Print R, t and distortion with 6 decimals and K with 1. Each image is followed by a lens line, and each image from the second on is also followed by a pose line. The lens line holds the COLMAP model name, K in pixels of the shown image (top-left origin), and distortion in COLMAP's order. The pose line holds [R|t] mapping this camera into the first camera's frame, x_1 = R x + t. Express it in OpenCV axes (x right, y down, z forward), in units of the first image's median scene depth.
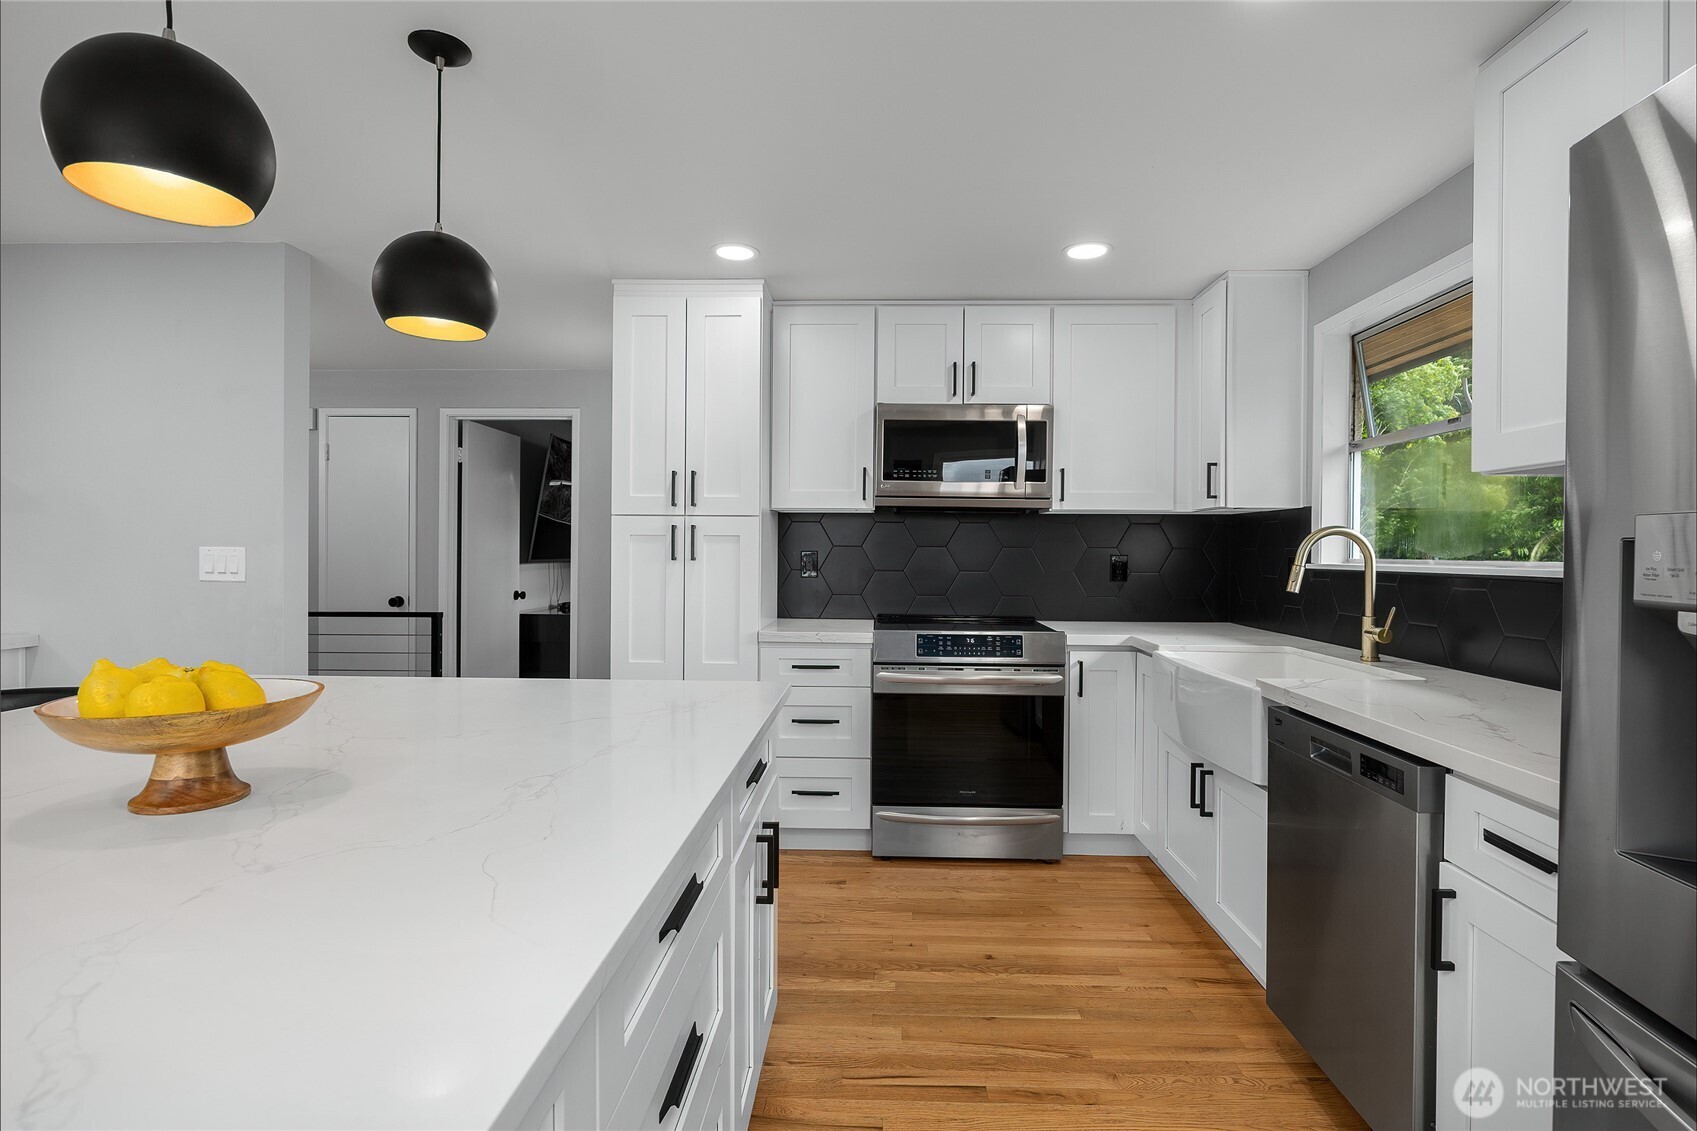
lens RADIAL K [[824.6, 0, 853.5], [0, 824.6, 559.9], [0, 0, 1]] dist [-0.014501, -0.000065]
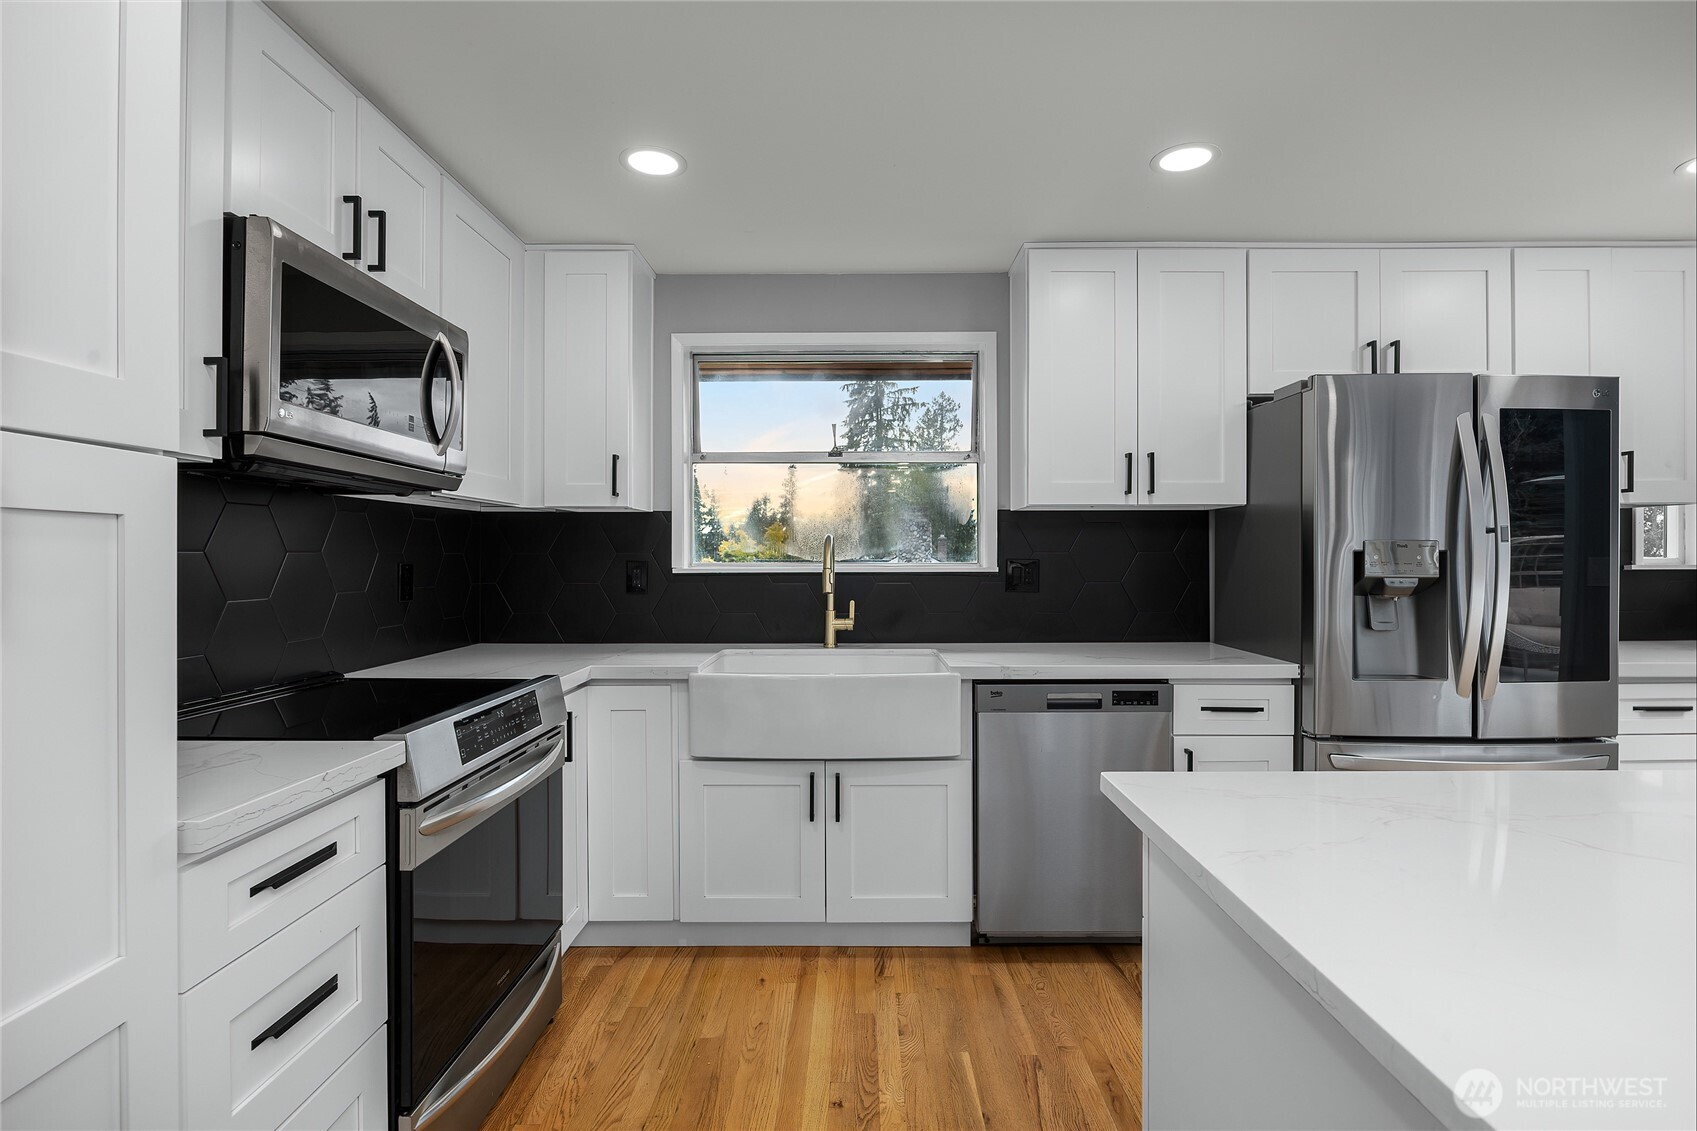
lens RADIAL K [[824.6, 0, 853.5], [0, 824.6, 559.9], [0, 0, 1]] dist [-0.014501, -0.000065]
pose [[-0.028971, -0.011236, 0.999517, -0.519331], [0.011967, 0.999861, 0.011586, -0.016126], [-0.999509, 0.012297, -0.028832, 0.910572]]
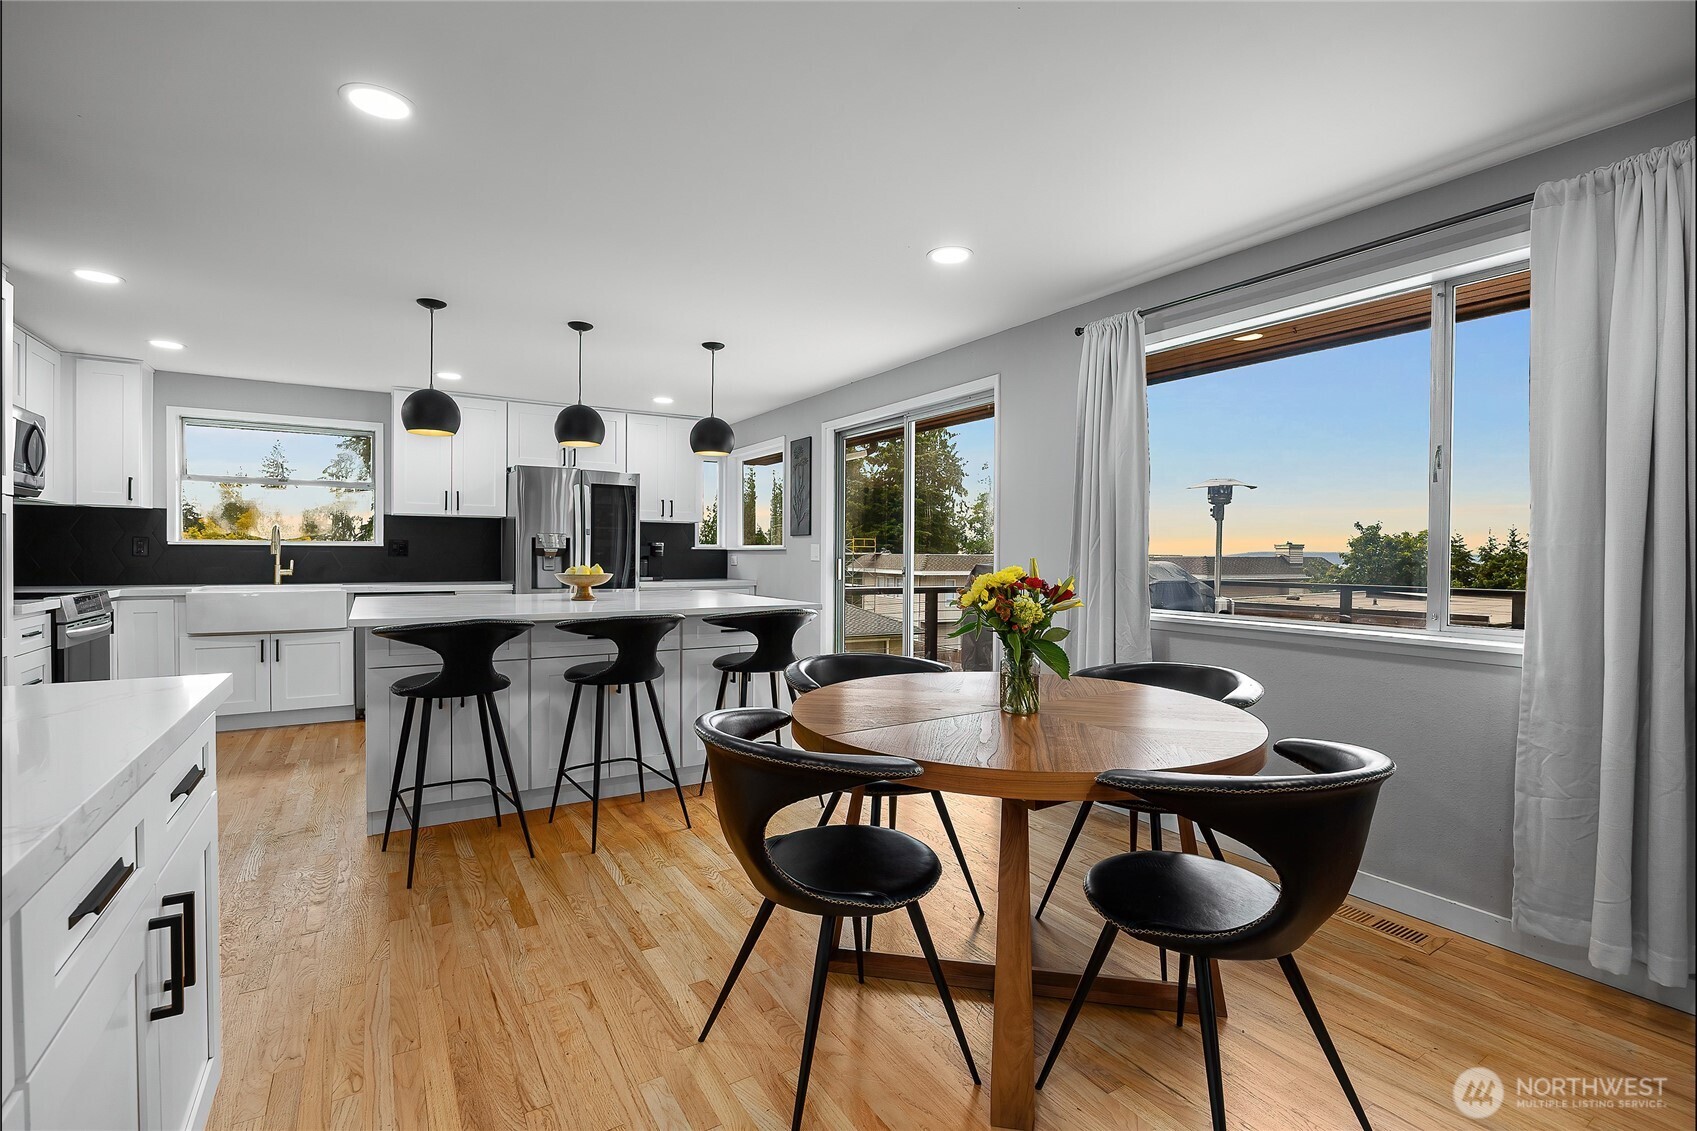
lens RADIAL K [[757.6, 0, 848.5], [0, 757.6, 565.5], [0, 0, 1]] dist [-0.018844, -0.000090]
pose [[-0.568093, -0.025056, 0.822583, -1.779818], [-0.004576, 0.999617, 0.027288, 0.006709], [-0.822952, 0.011738, -0.567990, 0.799864]]
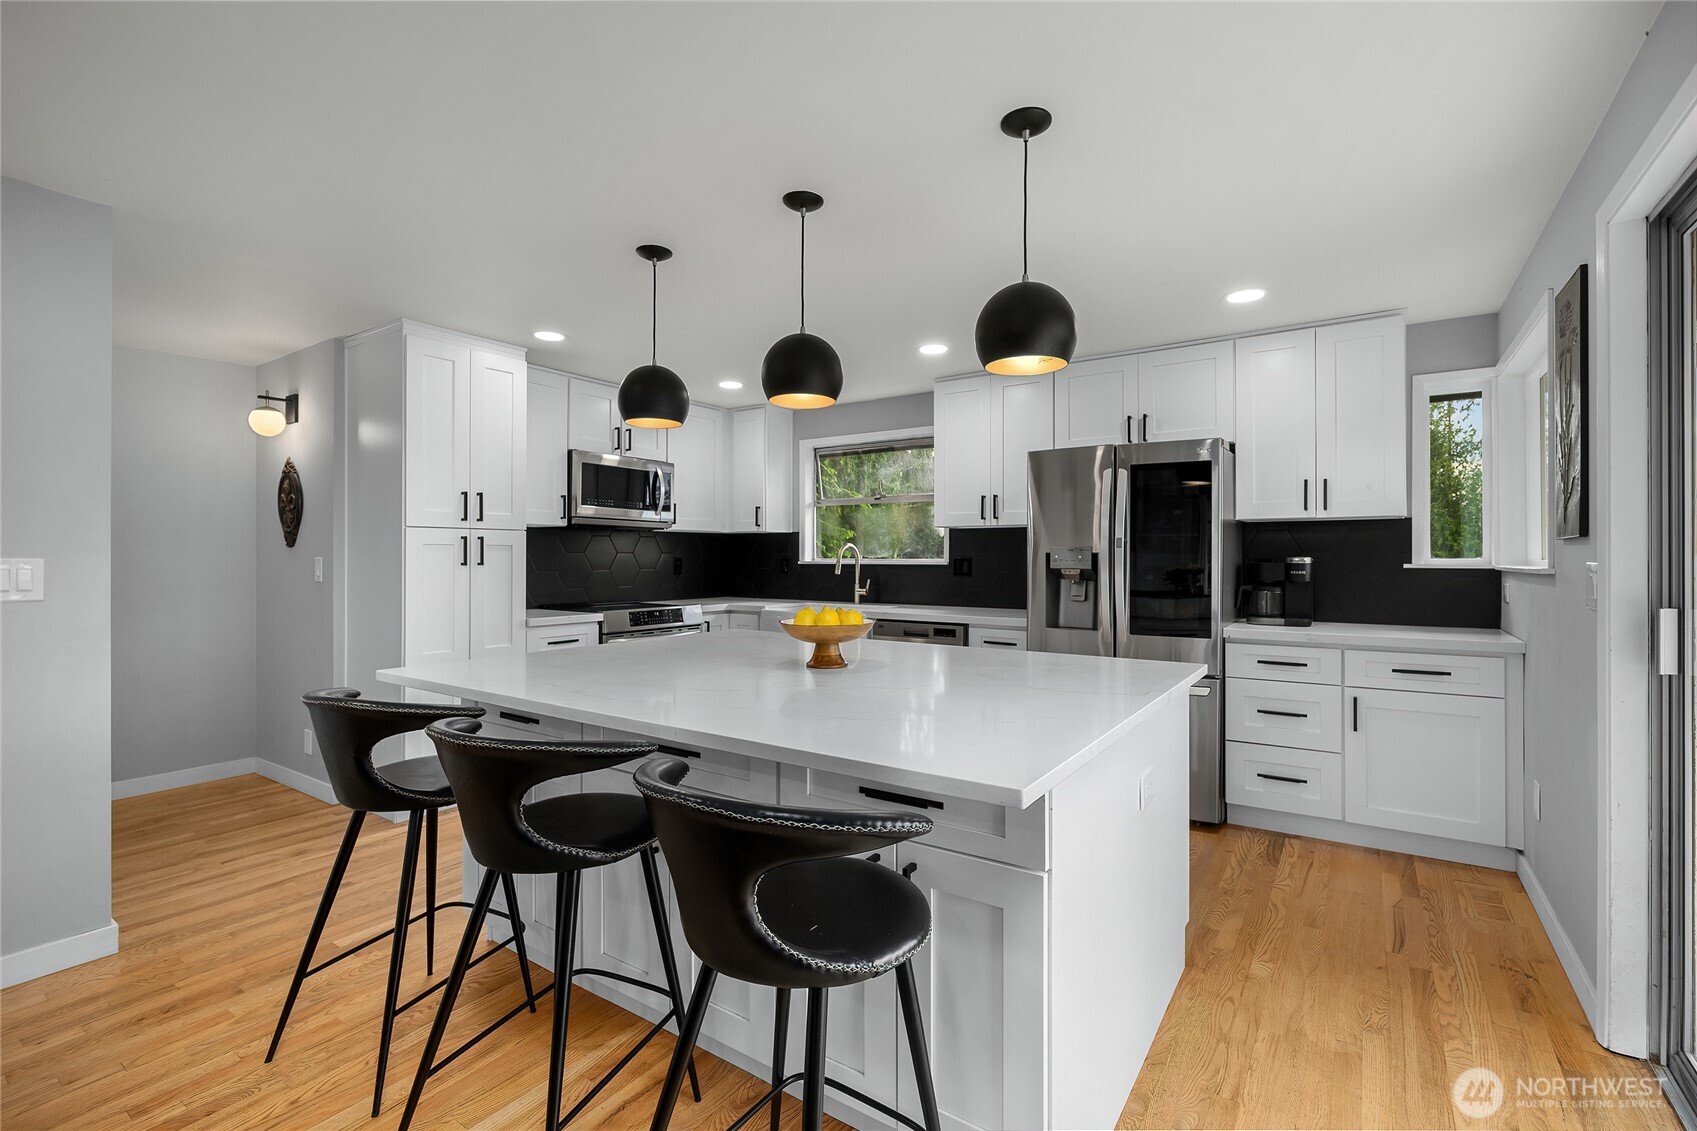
lens RADIAL K [[757.6, 0, 848.5], [0, 757.6, 565.5], [0, 0, 1]] dist [-0.018844, -0.000090]
pose [[0.539611, -0.017814, 0.841726, -1.018394], [0.012132, 0.999837, 0.013383, -0.008970], [-0.841827, 0.002990, 0.539739, -0.085628]]
